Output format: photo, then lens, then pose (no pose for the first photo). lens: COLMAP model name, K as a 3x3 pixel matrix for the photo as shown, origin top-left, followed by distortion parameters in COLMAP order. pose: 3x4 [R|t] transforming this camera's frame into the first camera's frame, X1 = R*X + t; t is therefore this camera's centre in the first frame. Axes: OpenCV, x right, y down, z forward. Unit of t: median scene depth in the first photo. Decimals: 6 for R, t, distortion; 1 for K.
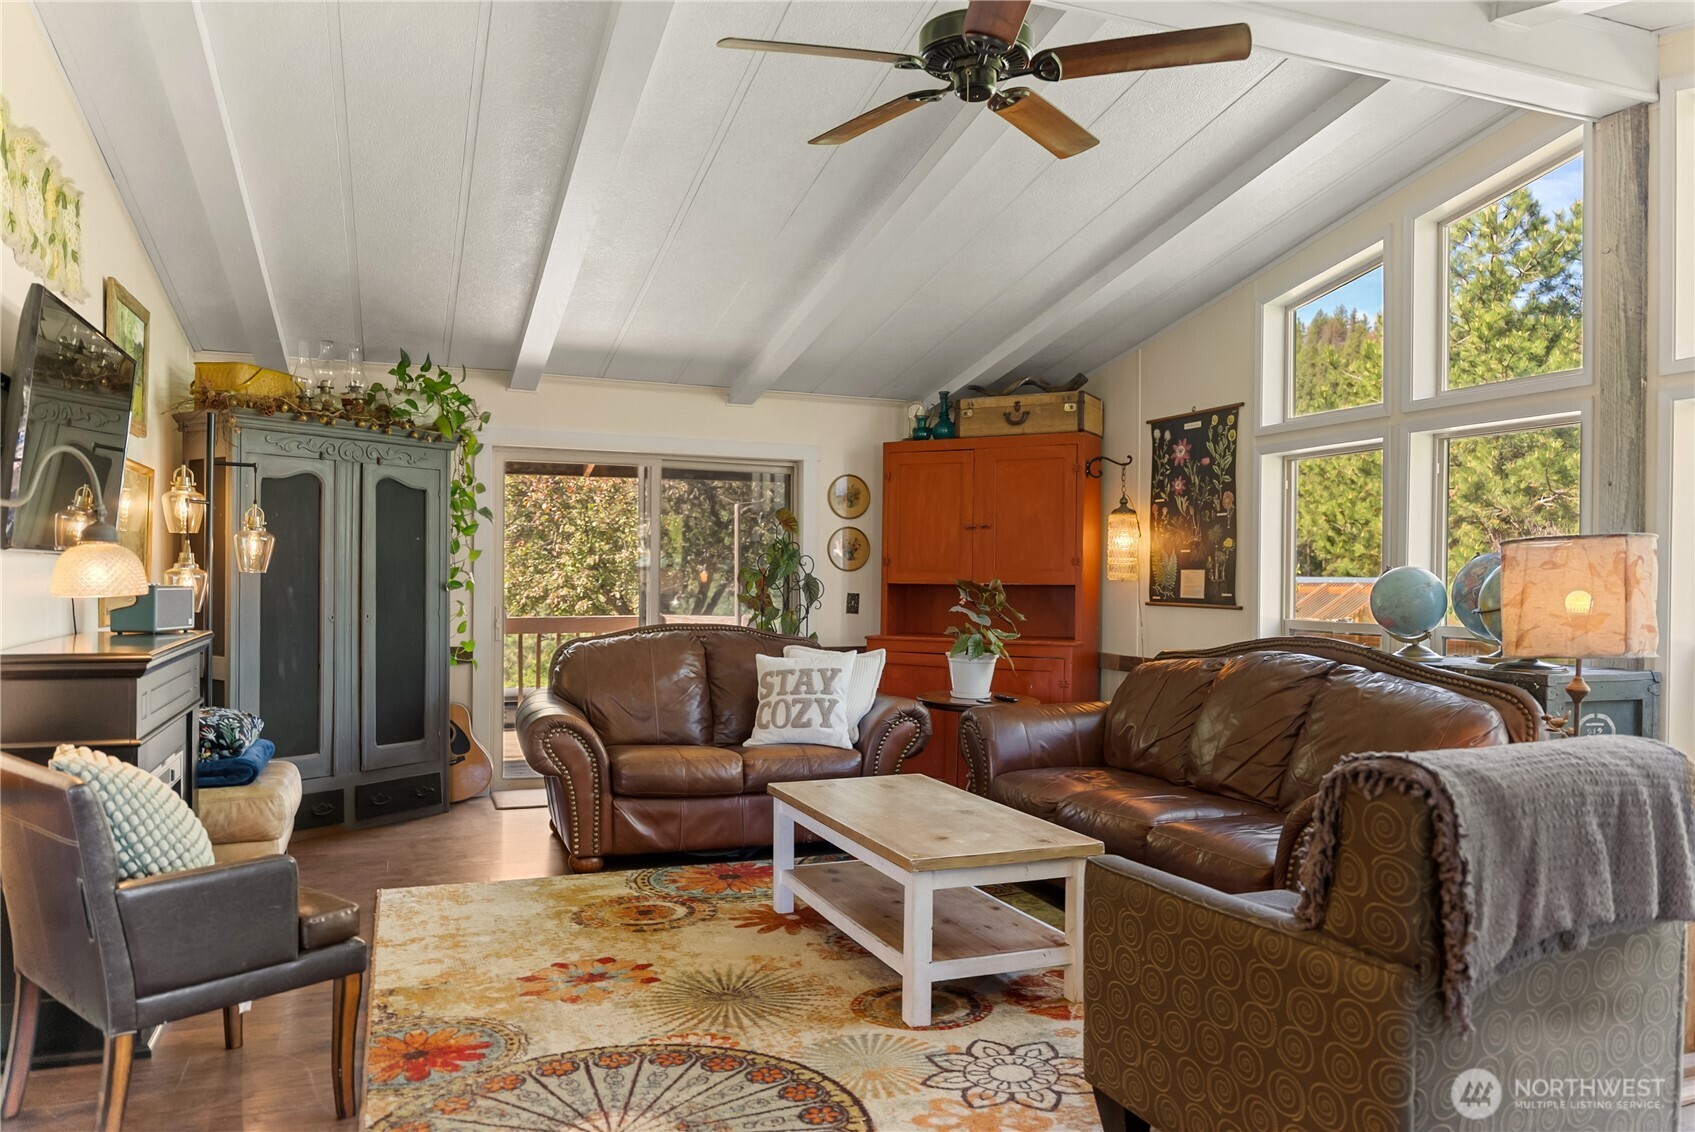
lens RADIAL K [[1181.2, 0, 846.5], [0, 1181.2, 574.7], [0, 0, 1]] dist [-0.010938, -0.004240]
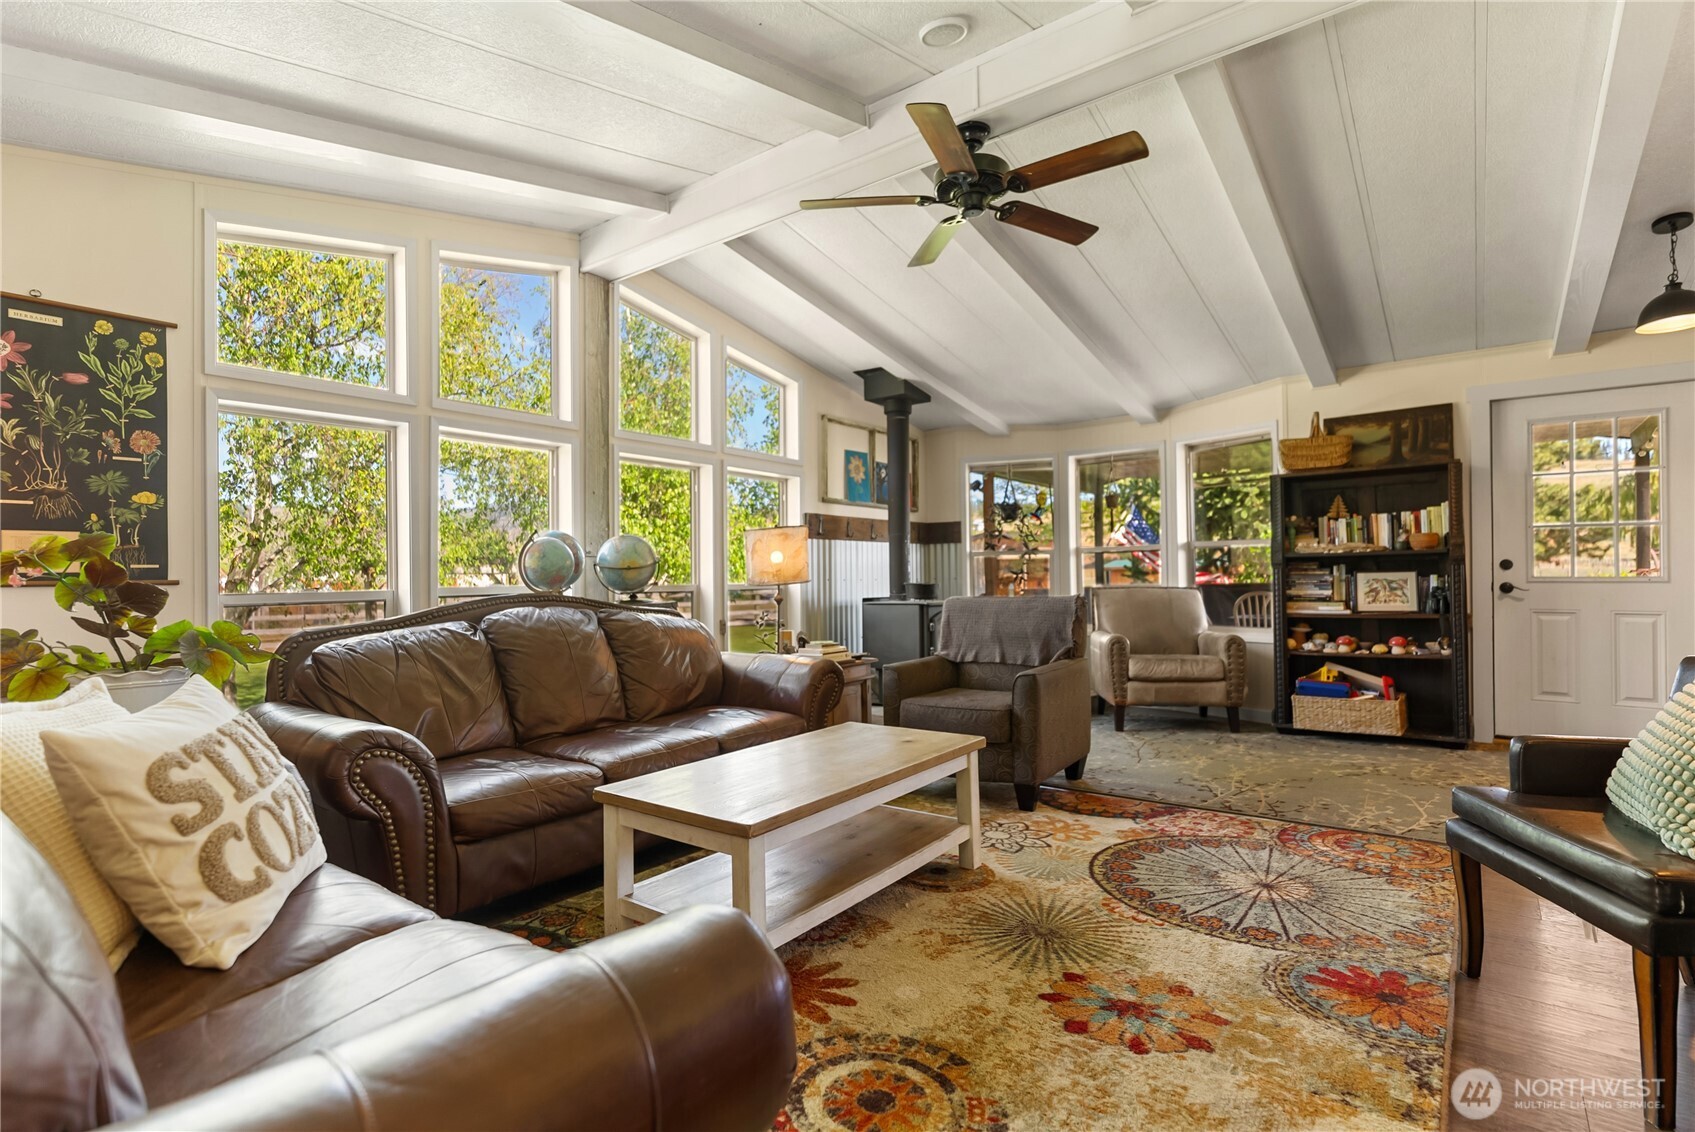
lens RADIAL K [[824.3, 0, 846.9], [0, 824.3, 561.9], [0, 0, 1]] dist [0.000670, -0.001971]
pose [[-0.528897, 0.016621, 0.848523, -0.524969], [0.014561, 0.999839, -0.010509, 0.037844], [-0.848561, 0.006797, -0.529053, 1.283750]]
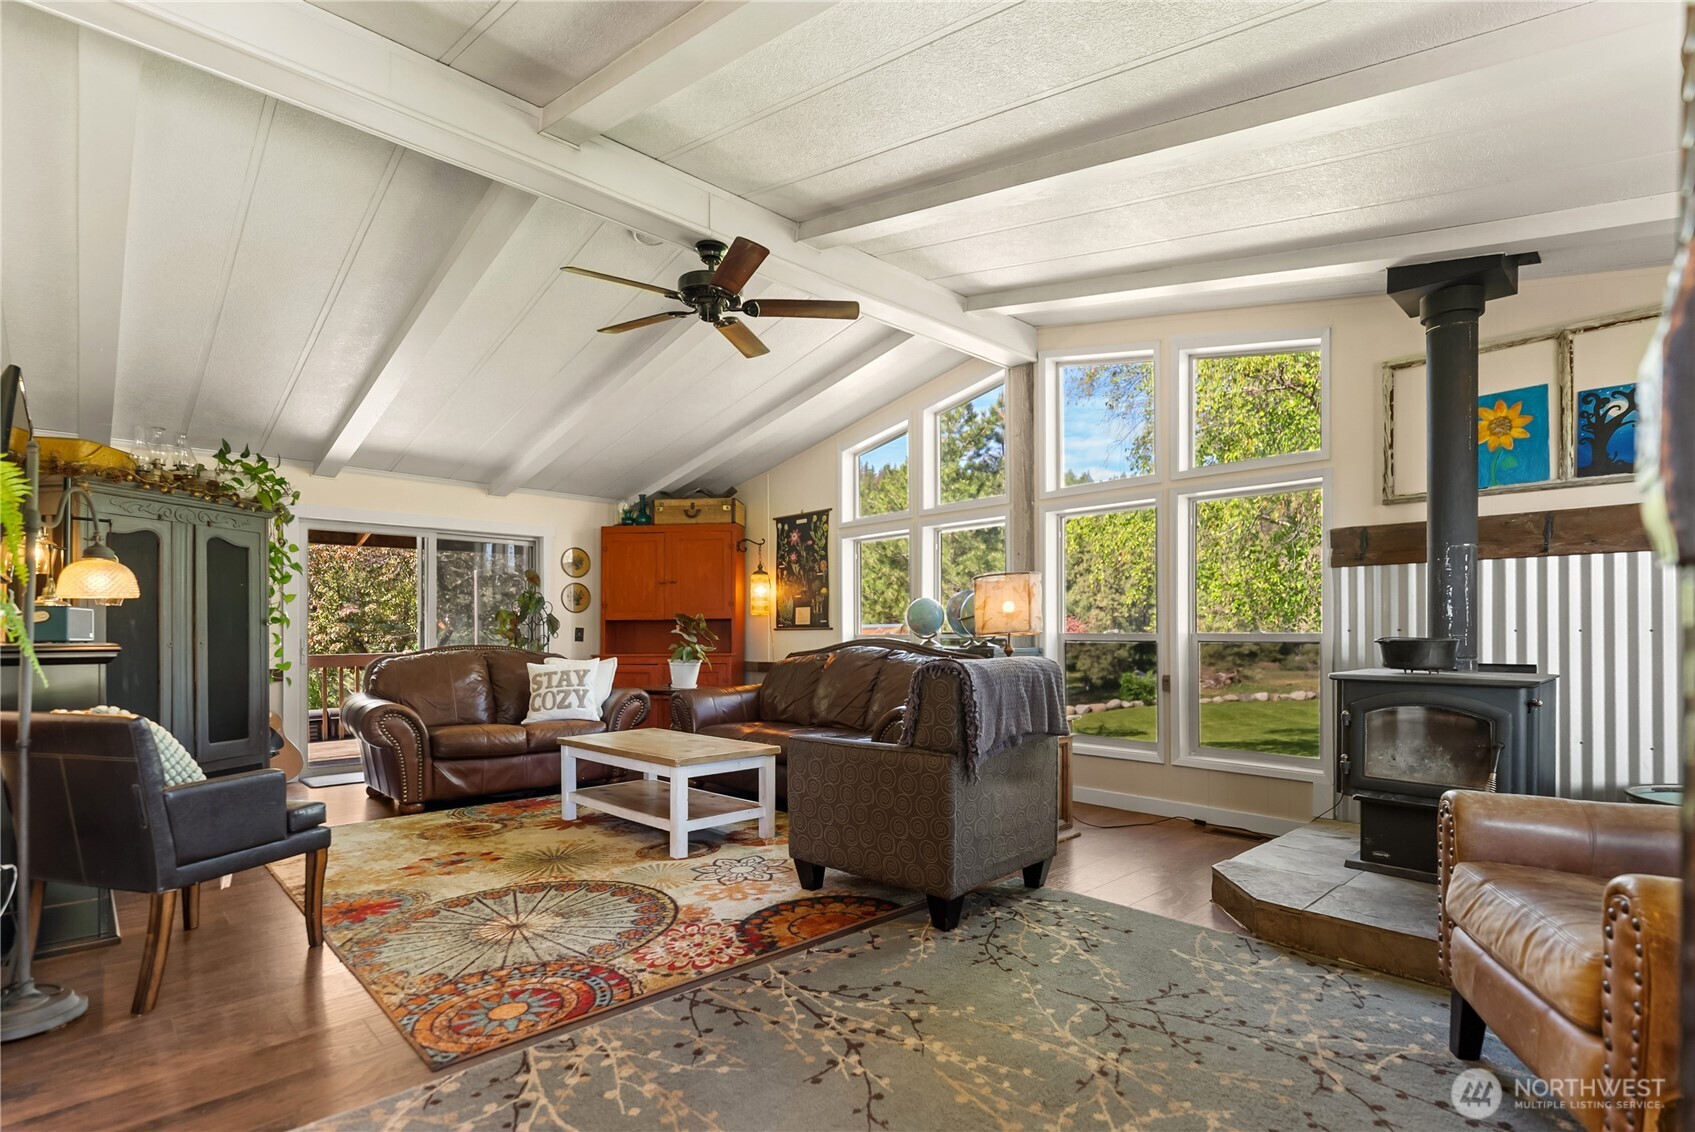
lens RADIAL K [[824.3, 0, 861.6], [0, 824.3, 625.2], [0, 0, 1]] dist [0.000670, -0.001971]
pose [[0.921465, -0.010911, 0.388307, -0.124796], [0.015376, 0.999847, -0.008393, 0.047965], [-0.388156, 0.013704, 0.921492, -0.161348]]
